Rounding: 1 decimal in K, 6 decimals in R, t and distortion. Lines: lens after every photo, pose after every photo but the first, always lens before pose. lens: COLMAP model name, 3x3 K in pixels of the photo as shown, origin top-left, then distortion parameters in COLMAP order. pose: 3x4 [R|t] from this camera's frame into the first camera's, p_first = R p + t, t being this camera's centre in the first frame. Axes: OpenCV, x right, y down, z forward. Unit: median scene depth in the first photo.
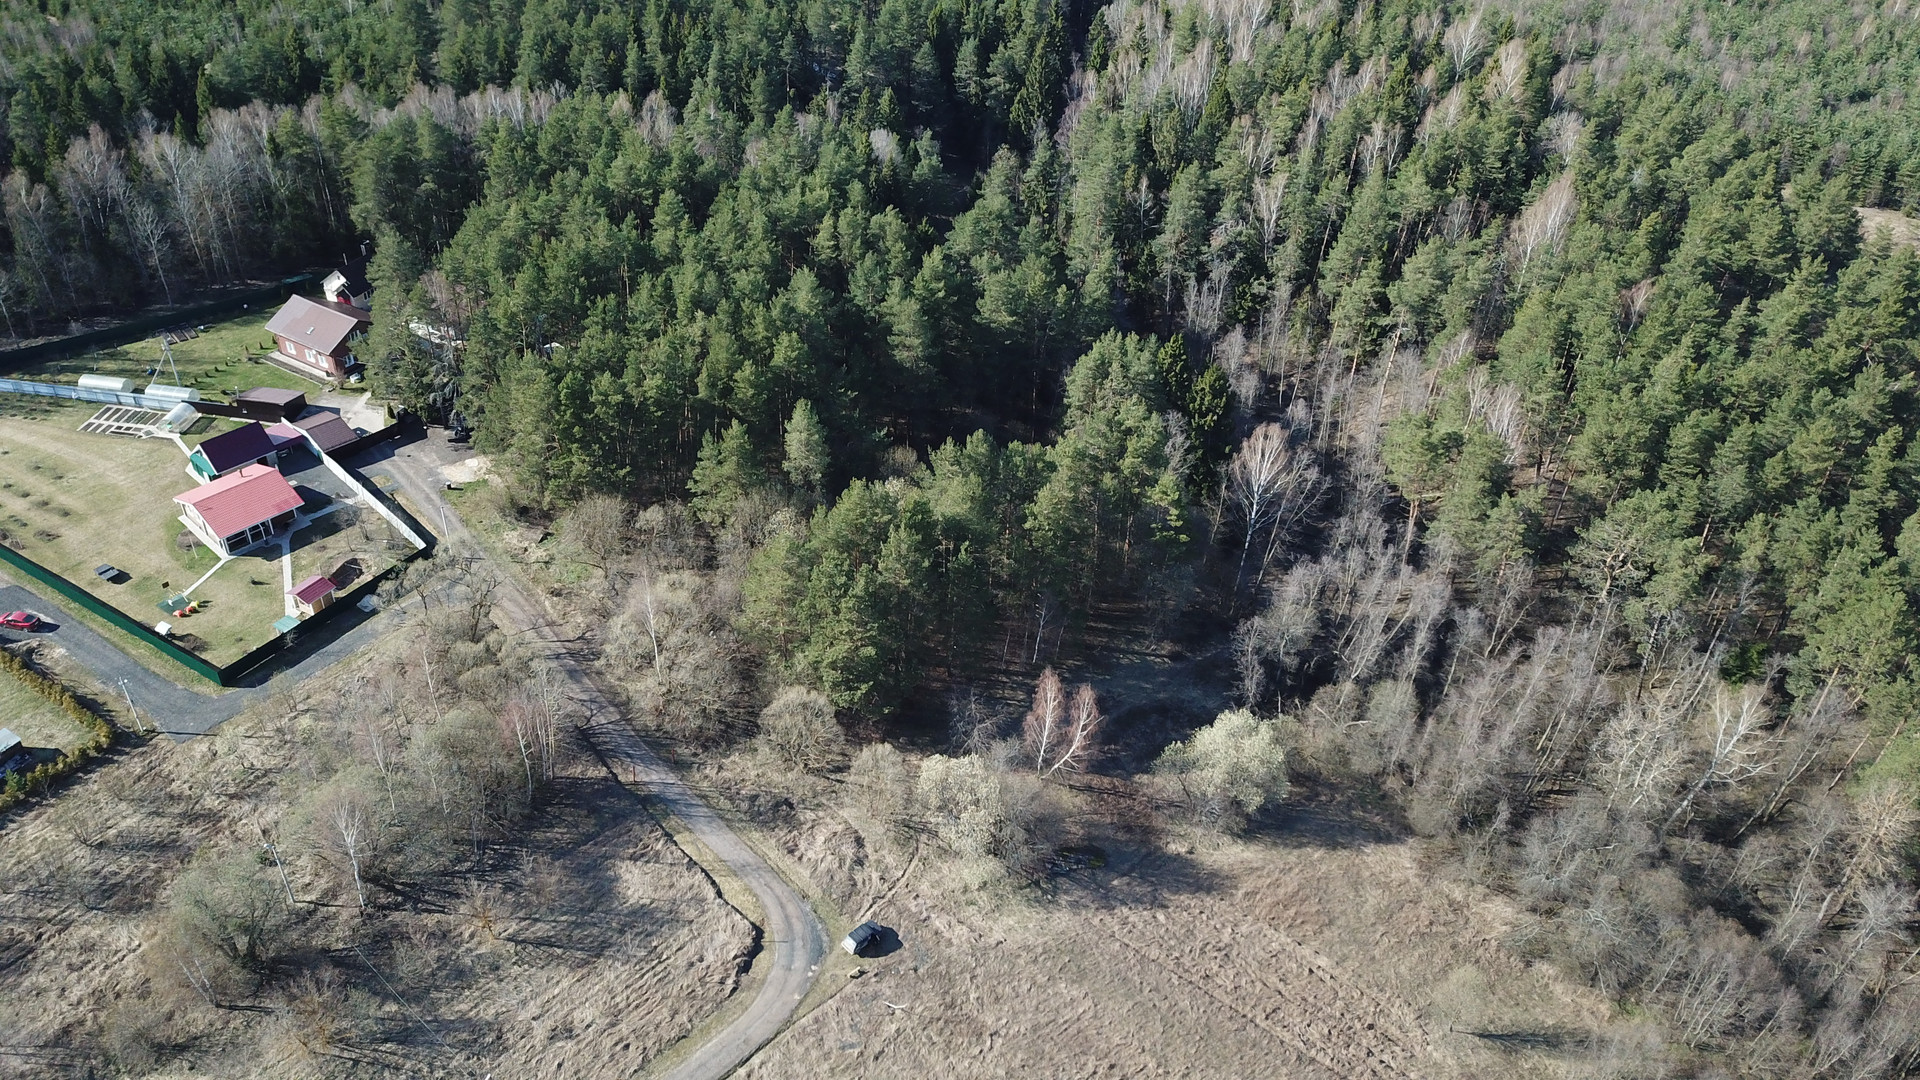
lens RADIAL K [[1453.4, 0, 957.4], [0, 1453.4, 530.3], [0, 0, 1]] dist [0.026953, -0.032853]
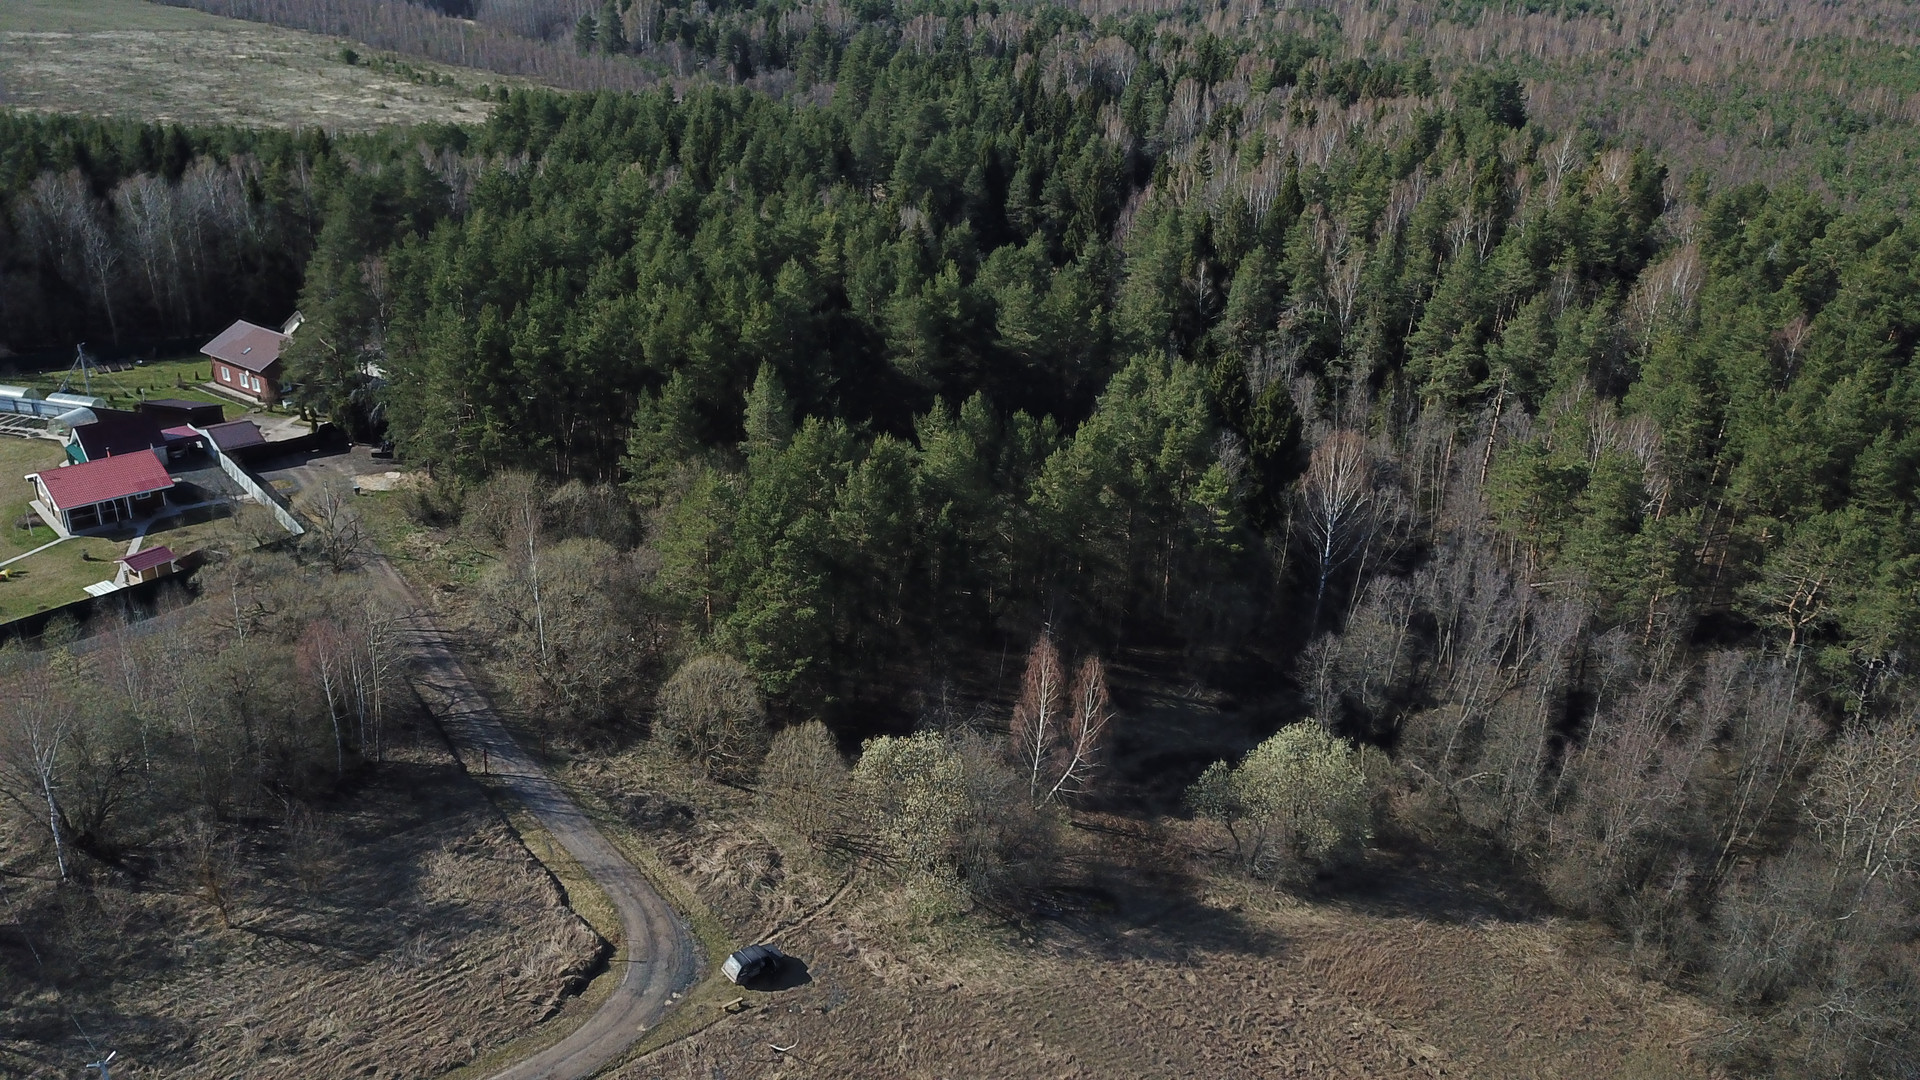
lens RADIAL K [[1453.4, 0, 952.1], [0, 1453.4, 539.2], [0, 0, 1]] dist [0.026953, -0.032853]
pose [[0.997523, 0.025125, -0.065701, 0.059114], [-0.038600, 0.976360, -0.212677, 0.190540], [0.058804, 0.214686, 0.974911, 0.238336]]
